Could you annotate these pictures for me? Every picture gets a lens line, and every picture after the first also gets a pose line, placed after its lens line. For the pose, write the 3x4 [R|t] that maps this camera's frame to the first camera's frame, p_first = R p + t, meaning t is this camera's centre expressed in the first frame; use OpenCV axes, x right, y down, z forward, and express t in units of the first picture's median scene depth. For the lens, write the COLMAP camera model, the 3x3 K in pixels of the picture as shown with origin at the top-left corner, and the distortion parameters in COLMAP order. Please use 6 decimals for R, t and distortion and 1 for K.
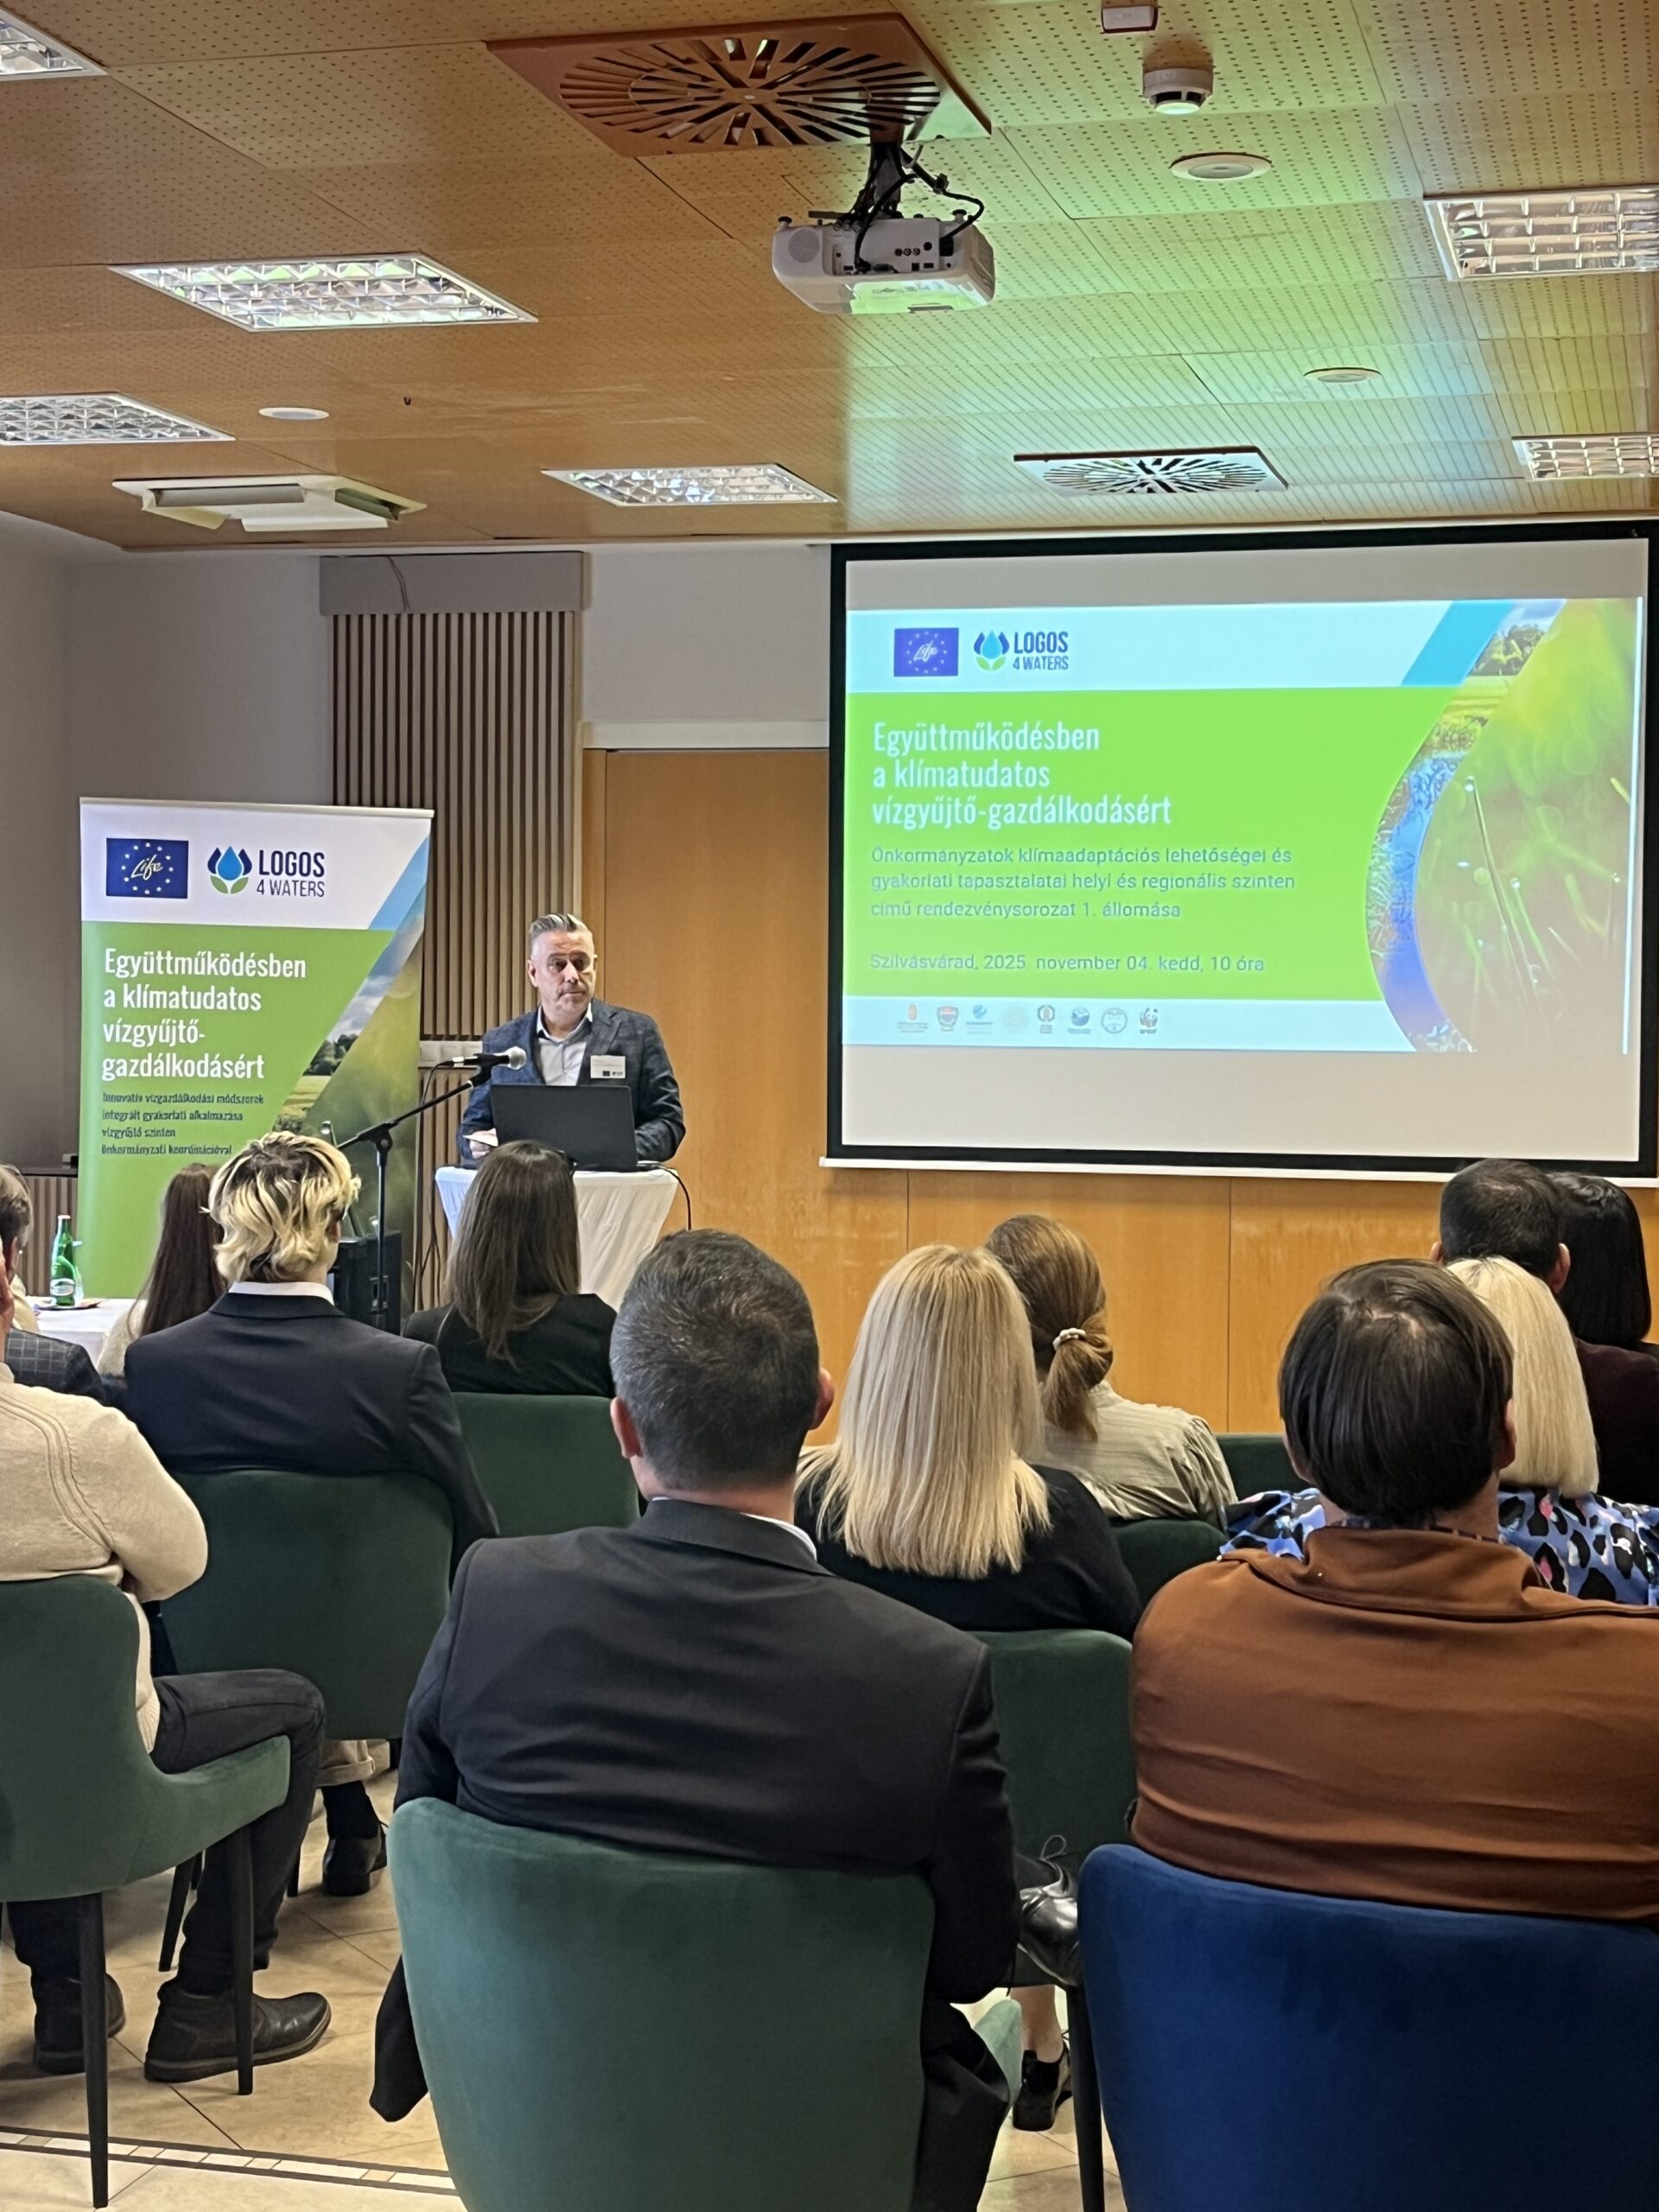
lens RADIAL K [[3283.3, 0, 838.6], [0, 3283.3, 1101.0], [0, 0, 1]] dist [0.068502, 0.000000]
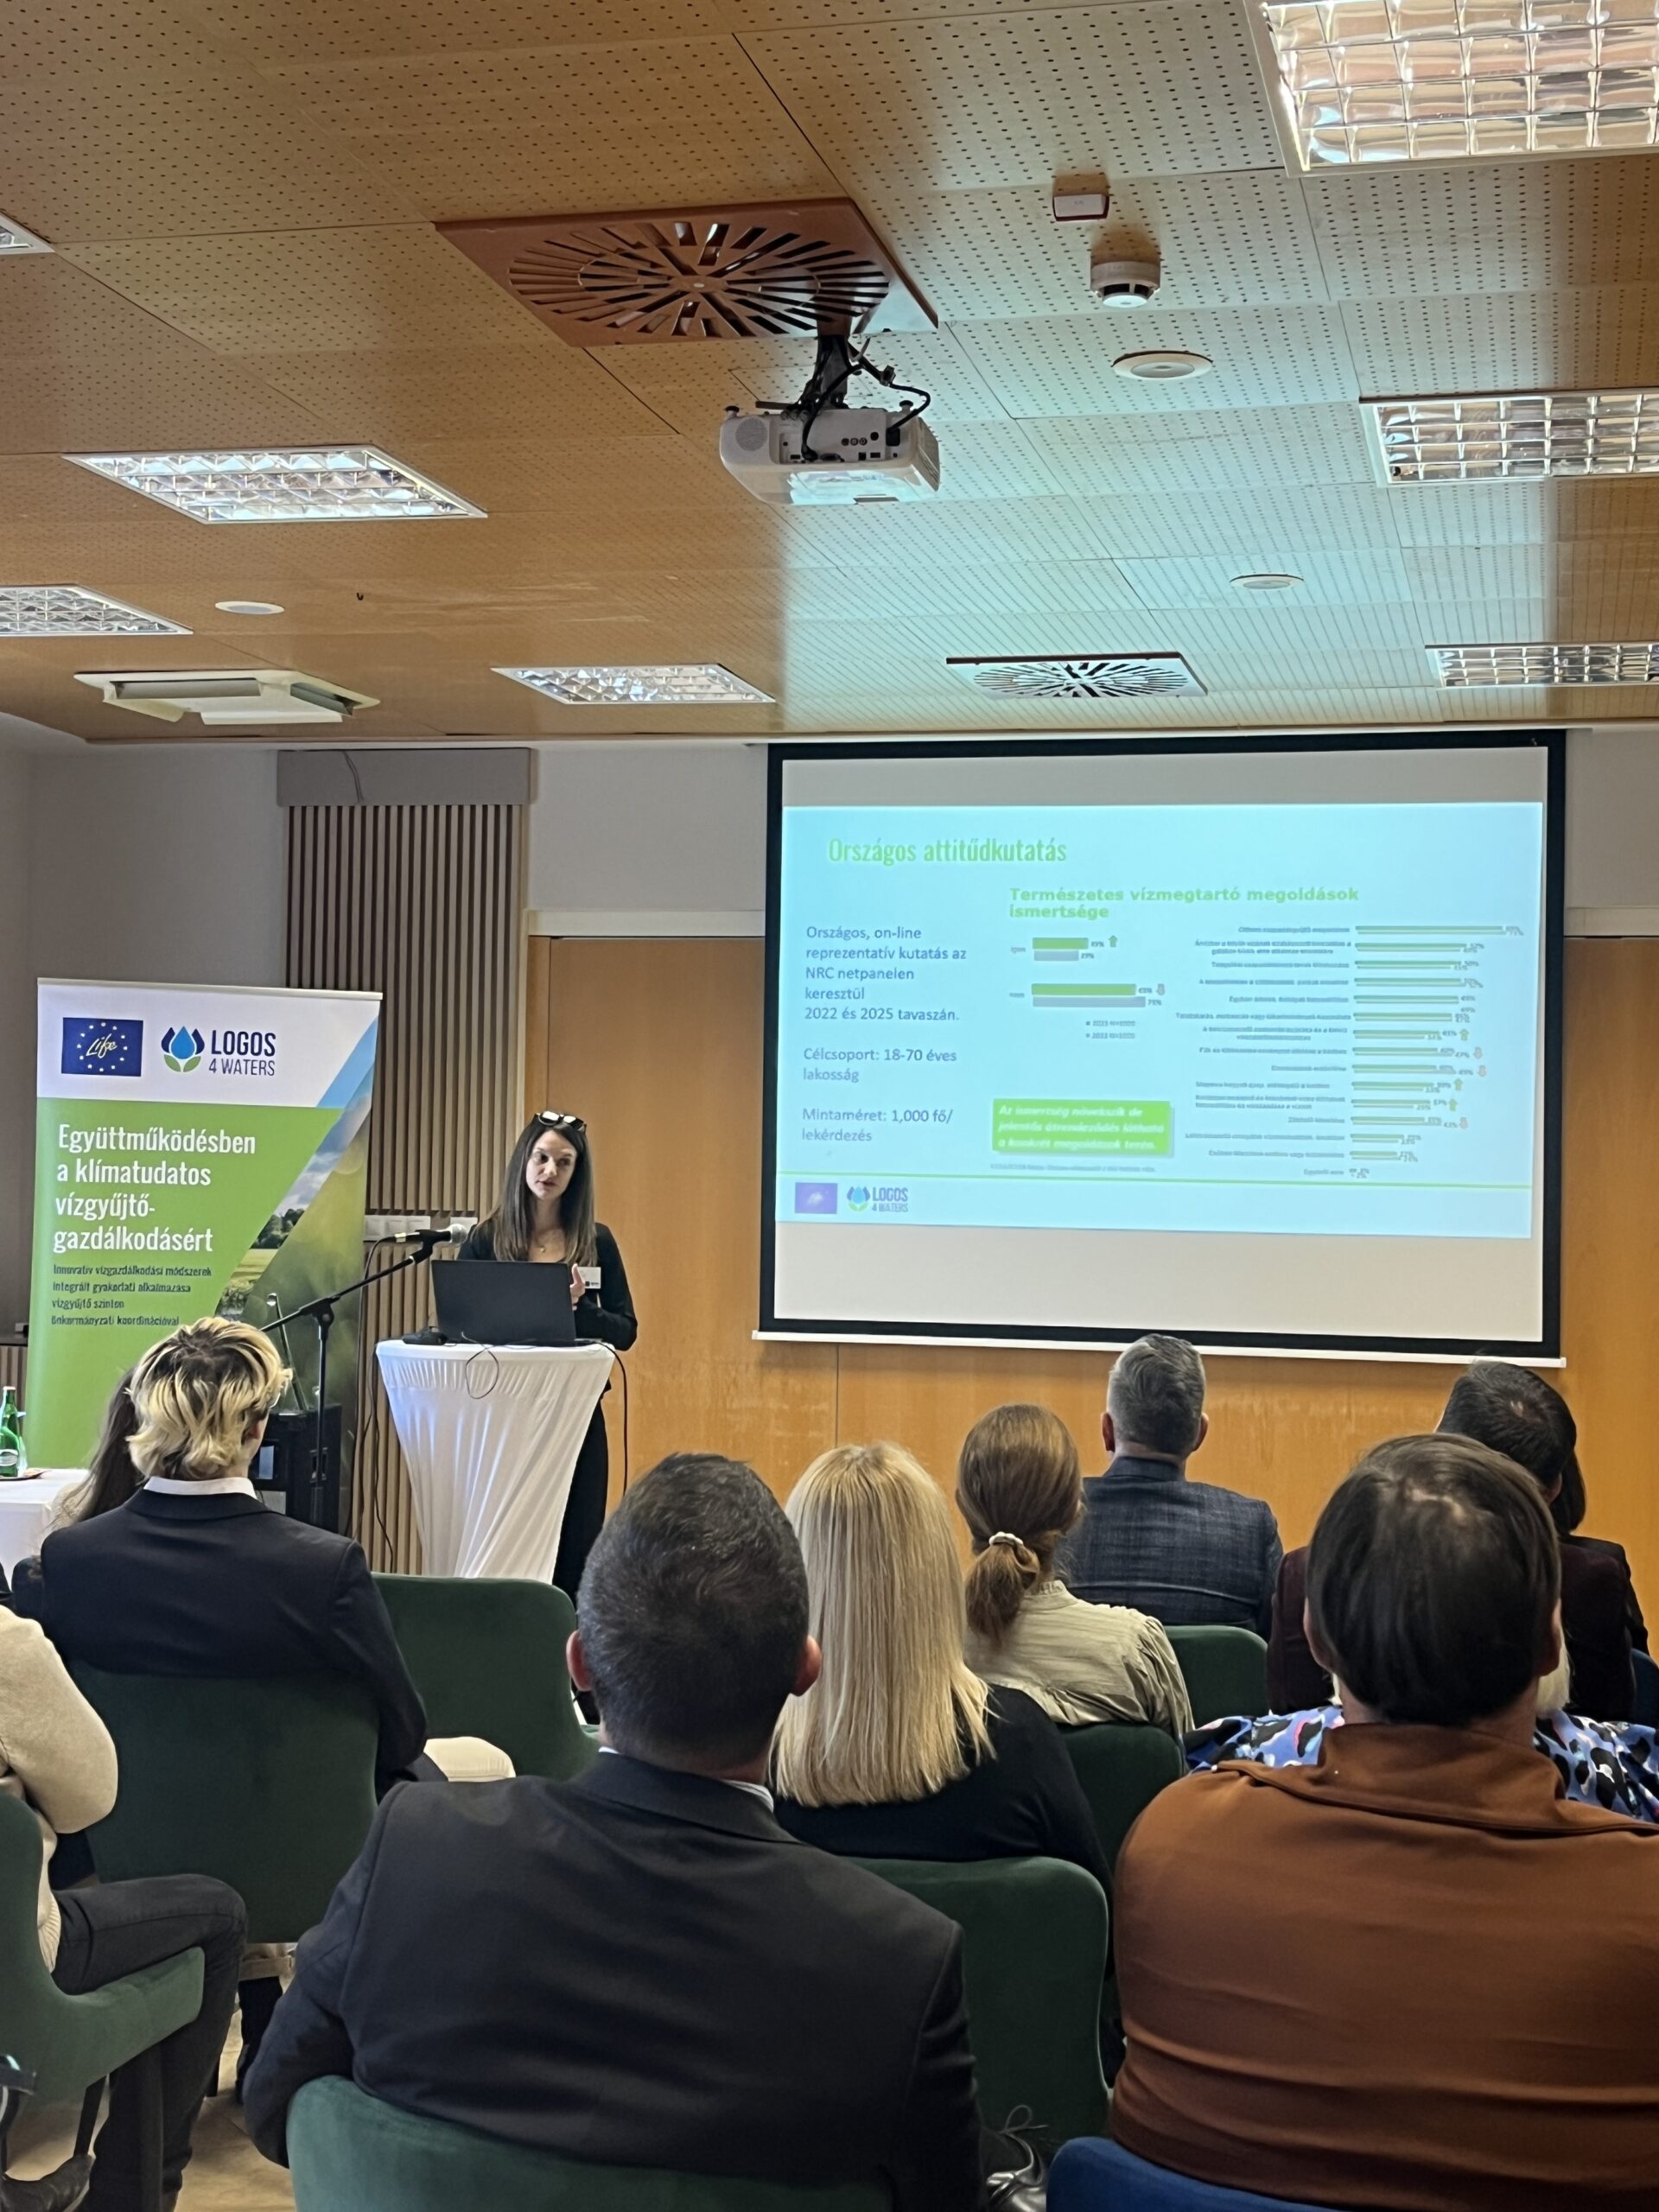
lens RADIAL K [[3018.1, 0, 832.6], [0, 3018.1, 1098.6], [0, 0, 1]] dist [0.083151, 0.000000]
pose [[0.999709, 0.008745, 0.022461, -0.002533], [-0.007481, 0.998417, -0.055750, -0.003231], [-0.022913, 0.055566, 0.998192, 0.048261]]
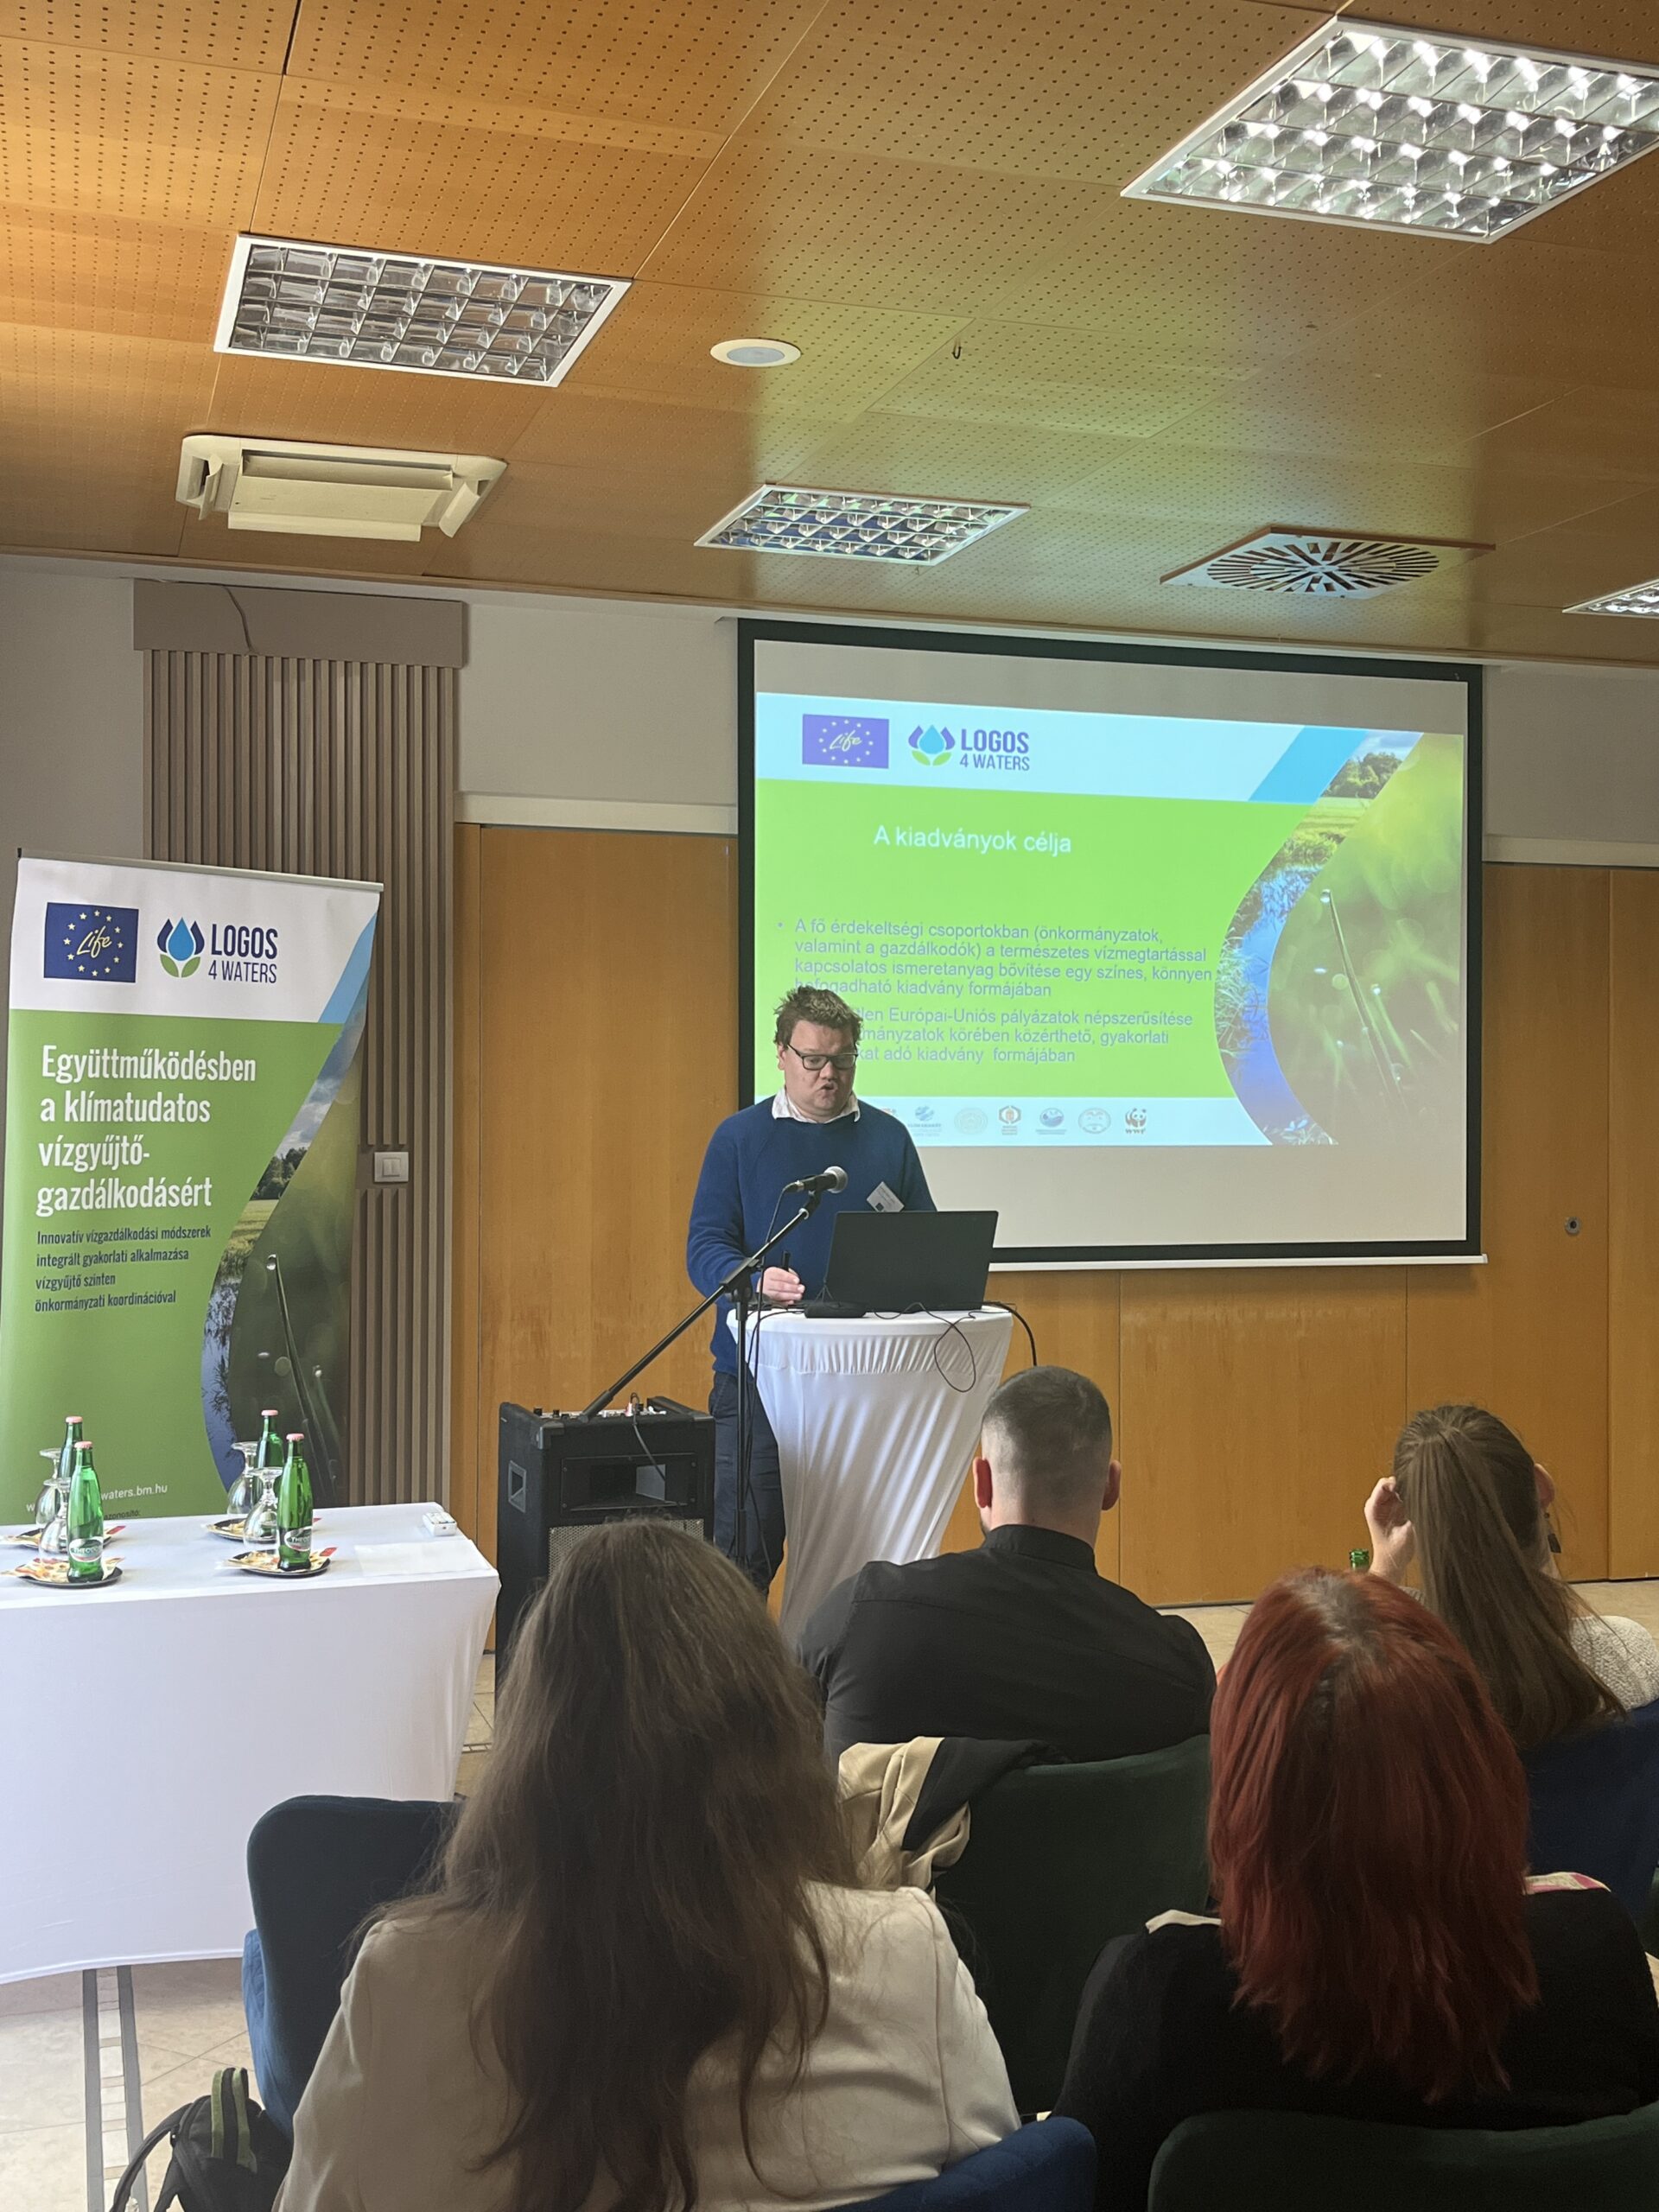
lens RADIAL K [[2406.9, 0, 822.4], [0, 2406.9, 1108.5], [0, 0, 1]] dist [0.092253, 0.000000]
pose [[0.843138, -0.011417, 0.537577, -0.373403], [0.020824, 0.999718, -0.011428, -0.021100], [-0.537294, 0.020830, 0.843137, 0.421308]]
